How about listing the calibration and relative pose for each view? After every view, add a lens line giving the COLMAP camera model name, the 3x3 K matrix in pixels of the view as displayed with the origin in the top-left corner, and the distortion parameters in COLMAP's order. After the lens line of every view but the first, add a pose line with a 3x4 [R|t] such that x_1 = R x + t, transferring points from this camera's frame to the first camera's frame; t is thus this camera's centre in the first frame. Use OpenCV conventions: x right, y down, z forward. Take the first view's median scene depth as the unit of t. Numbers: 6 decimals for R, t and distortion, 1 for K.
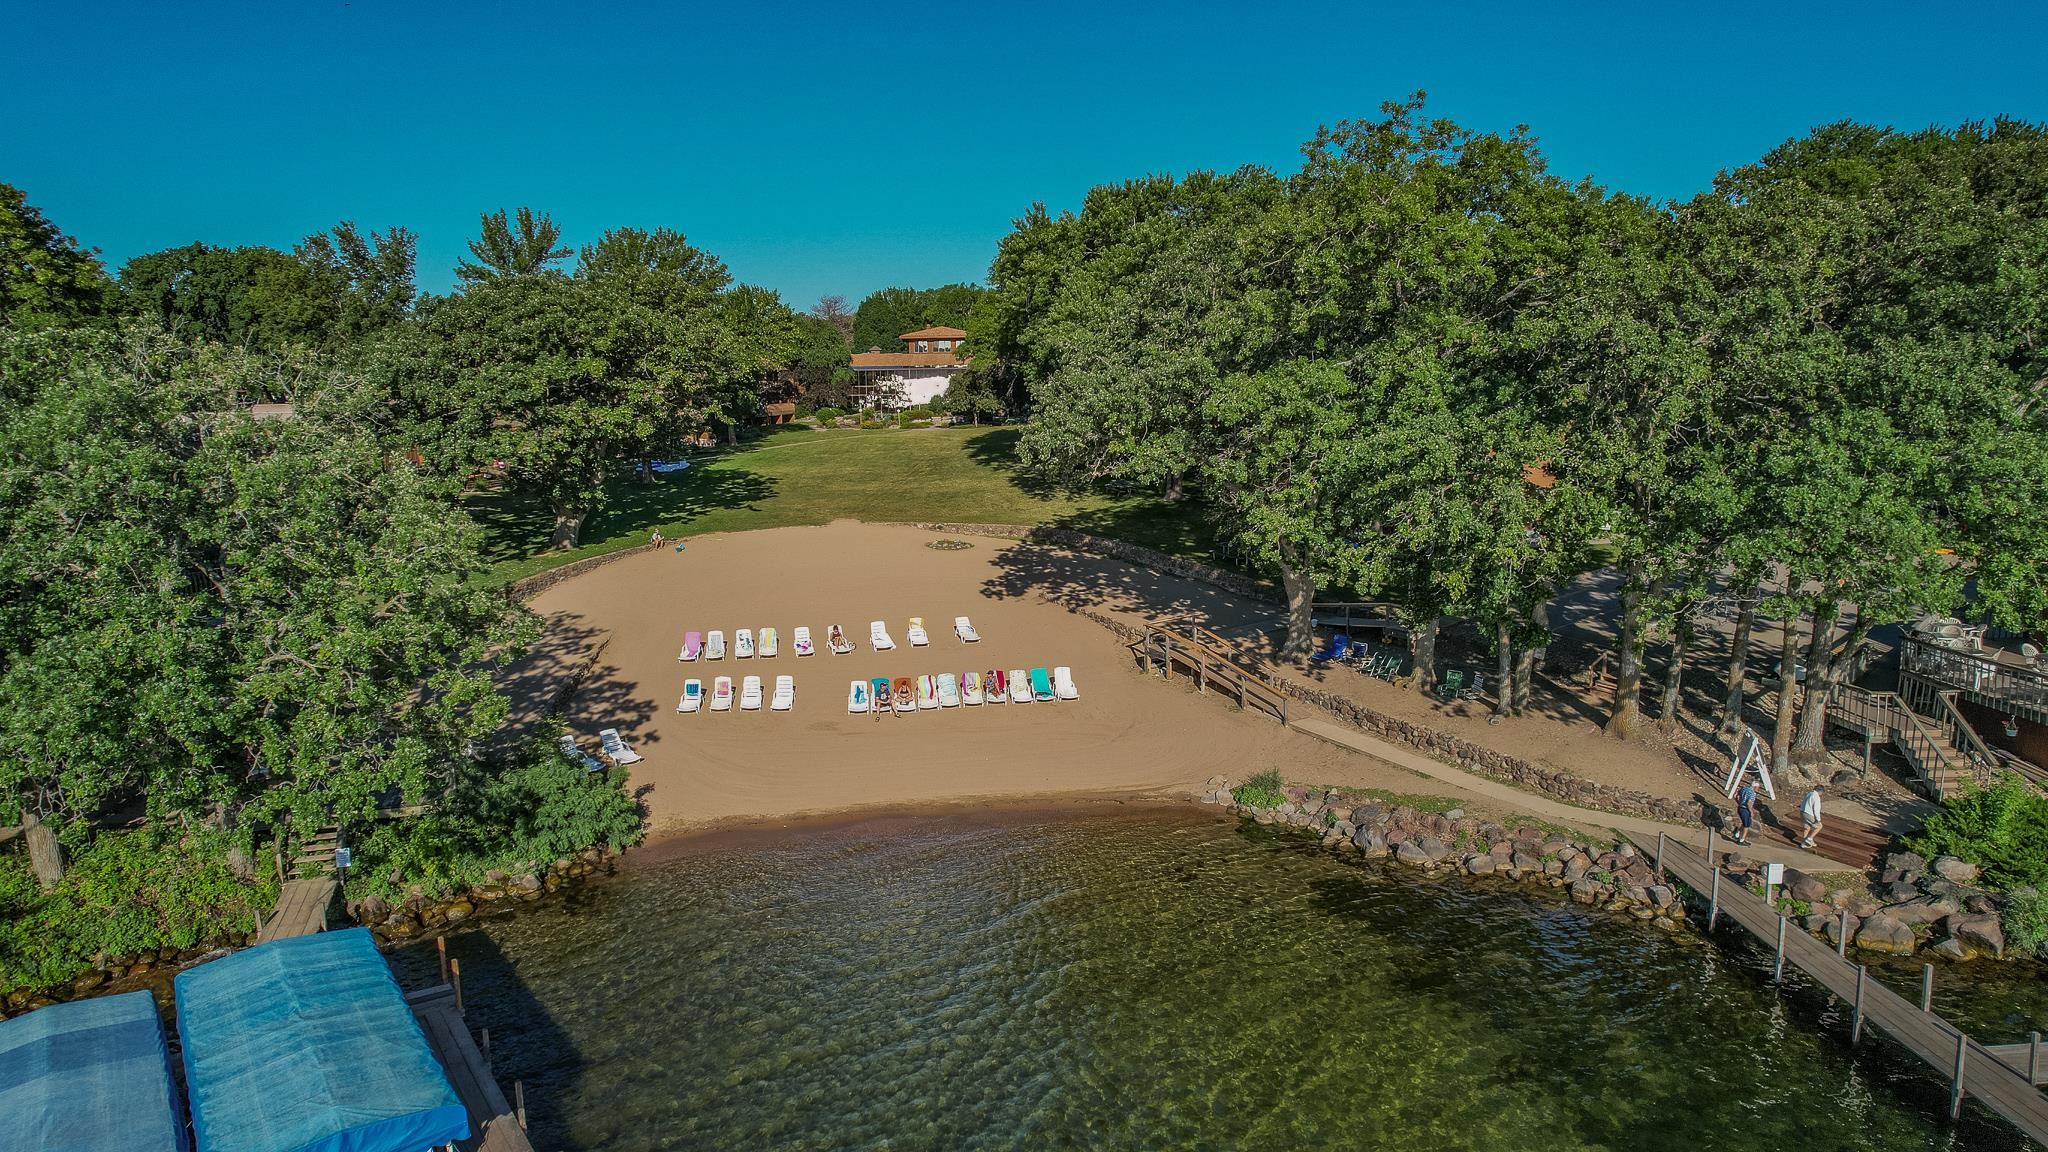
lens RADIAL K [[1311.5, 0, 1033.4], [0, 1311.5, 579.1], [0, 0, 1]] dist [-0.075997, 0.074513]
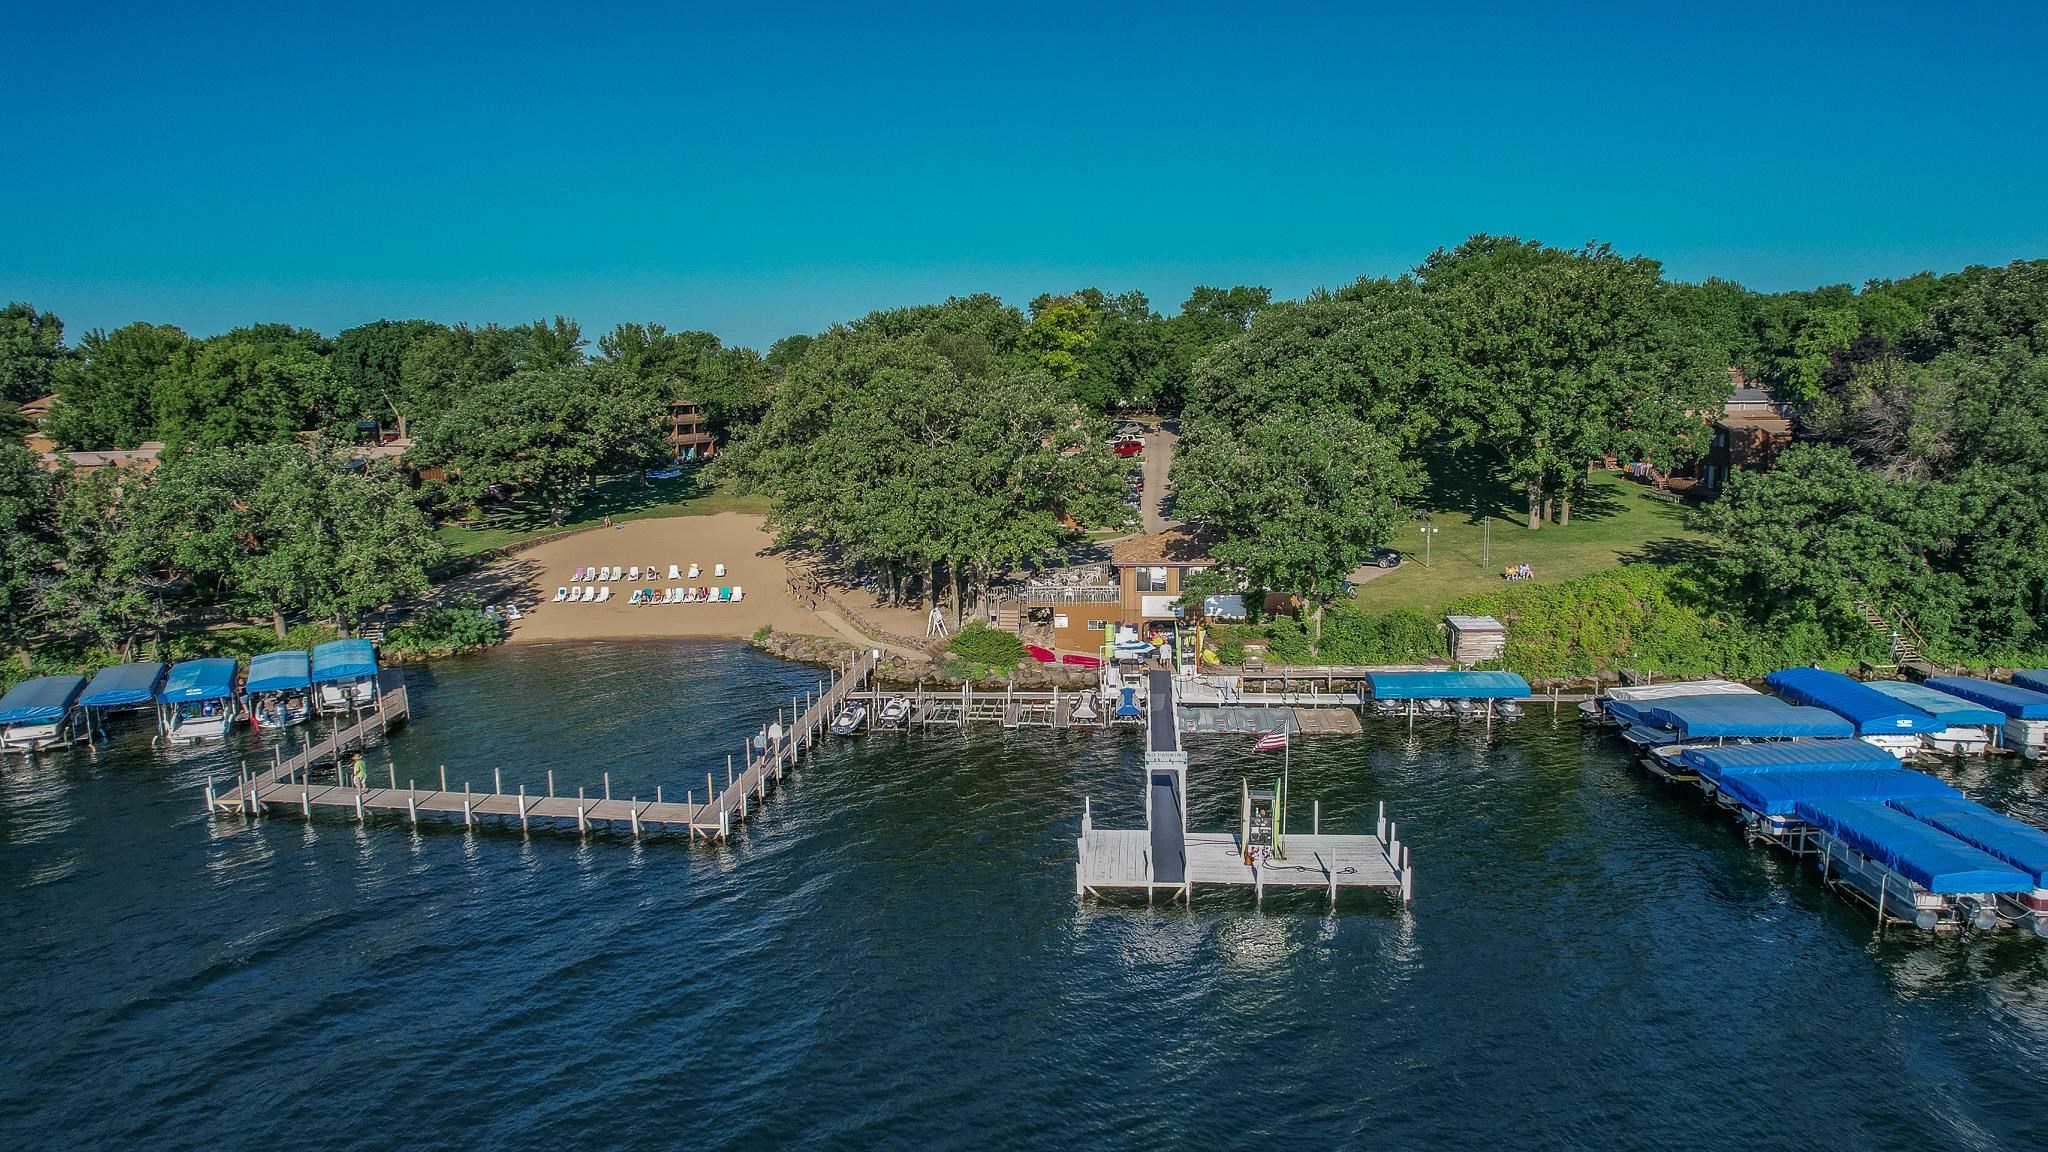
lens RADIAL K [[1311.5, 0, 1033.4], [0, 1311.5, 579.1], [0, 0, 1]] dist [-0.075997, 0.074513]
pose [[0.990980, 0.022716, -0.132068, 0.580735], [-0.021970, 0.999733, 0.007104, 0.024116], [0.132195, -0.004139, 0.991215, -0.741401]]
